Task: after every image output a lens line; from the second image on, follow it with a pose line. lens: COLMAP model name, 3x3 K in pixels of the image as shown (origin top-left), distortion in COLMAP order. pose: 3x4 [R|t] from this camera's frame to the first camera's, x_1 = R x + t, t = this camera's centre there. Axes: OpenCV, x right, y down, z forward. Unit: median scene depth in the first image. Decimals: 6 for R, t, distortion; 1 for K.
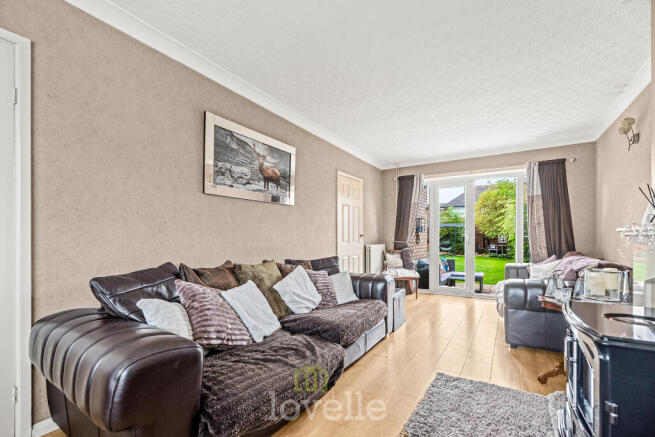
lens RADIAL K [[281.9, 0, 322.8], [0, 281.9, 232.0], [0, 0, 1]] dist [0.000277, -0.000122]
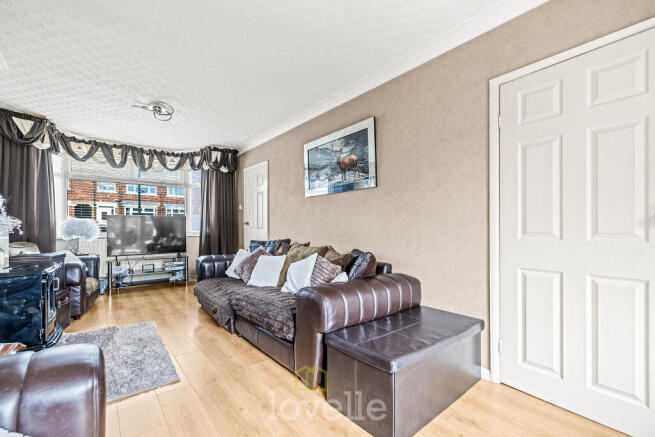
lens RADIAL K [[281.9, 0, 325.1], [0, 281.9, 221.8], [0, 0, 1]] dist [0.000277, -0.000122]
pose [[-0.300700, -0.025677, -0.953373, 0.827929], [0.010423, 0.999489, -0.030206, 0.036762], [0.953662, -0.019020, -0.300279, 1.263209]]
